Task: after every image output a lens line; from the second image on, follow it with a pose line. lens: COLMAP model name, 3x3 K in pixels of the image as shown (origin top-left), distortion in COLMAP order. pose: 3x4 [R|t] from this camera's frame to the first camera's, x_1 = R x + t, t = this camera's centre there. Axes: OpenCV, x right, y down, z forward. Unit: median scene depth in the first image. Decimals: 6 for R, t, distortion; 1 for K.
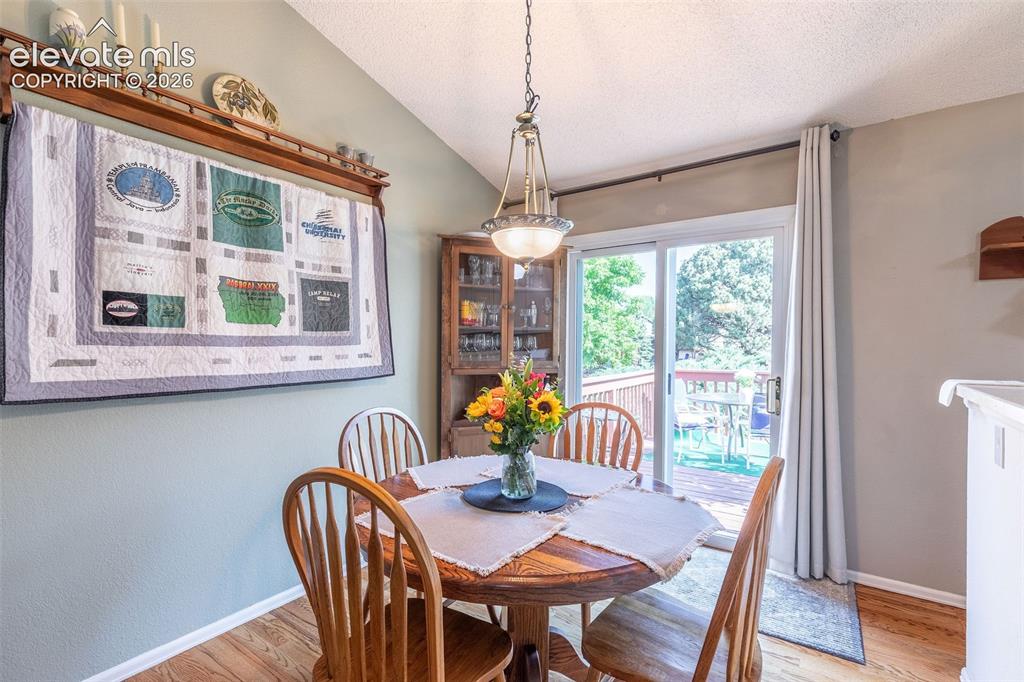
lens RADIAL K [[472.3, 0, 504.2], [0, 472.3, 349.9], [0, 0, 1]] dist [0.012963, -0.002376]
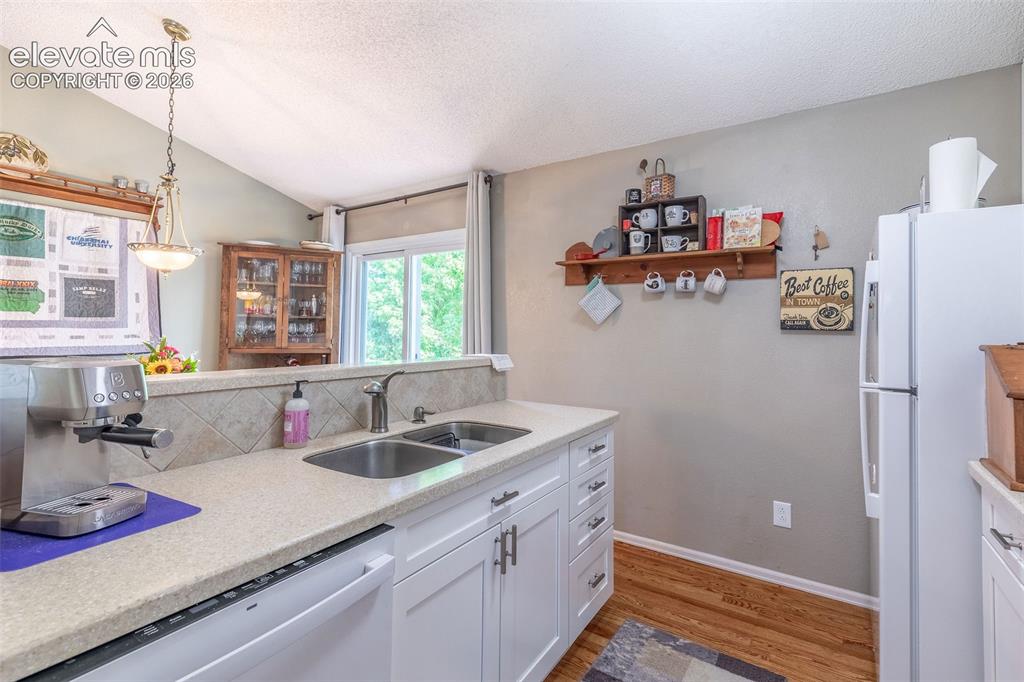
lens RADIAL K [[472.3, 0, 510.1], [0, 472.3, 317.8], [0, 0, 1]] dist [0.012963, -0.002376]
pose [[0.999397, 0.009933, 0.033259, 0.776503], [-0.008451, 0.998978, -0.044406, 0.011681], [-0.033667, 0.044098, 0.998460, -0.381069]]
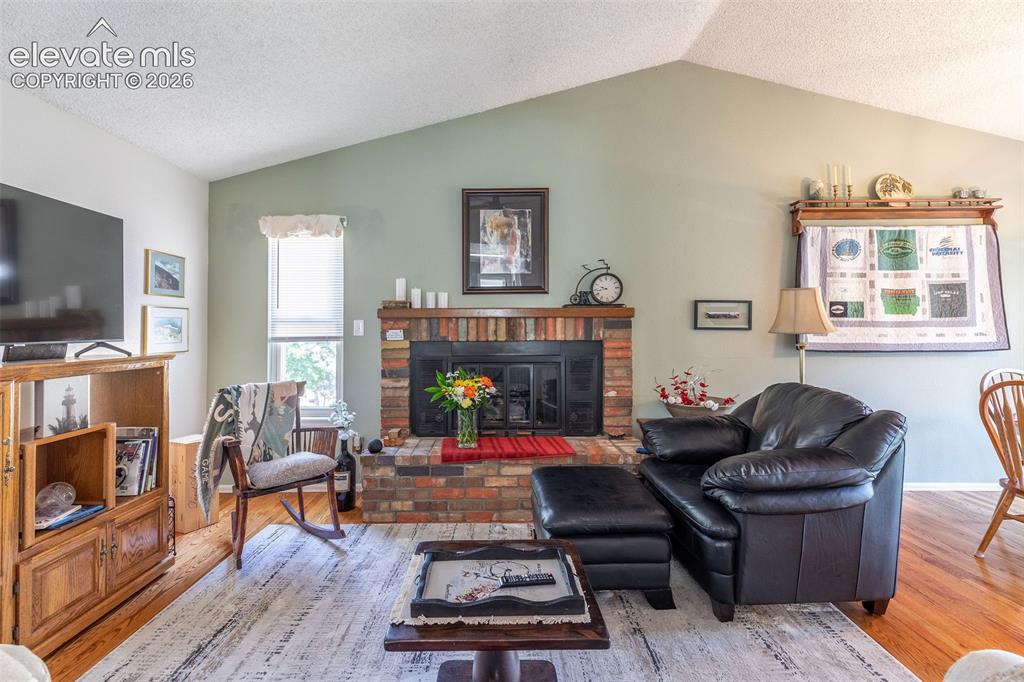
lens RADIAL K [[472.3, 0, 491.5], [0, 472.3, 319.7], [0, 0, 1]] dist [0.012963, -0.002376]
pose [[0.580879, -0.019598, -0.813754, 0.013619], [-0.008202, 0.999518, -0.029927, 0.025653], [0.813948, 0.024058, 0.580439, -1.087147]]
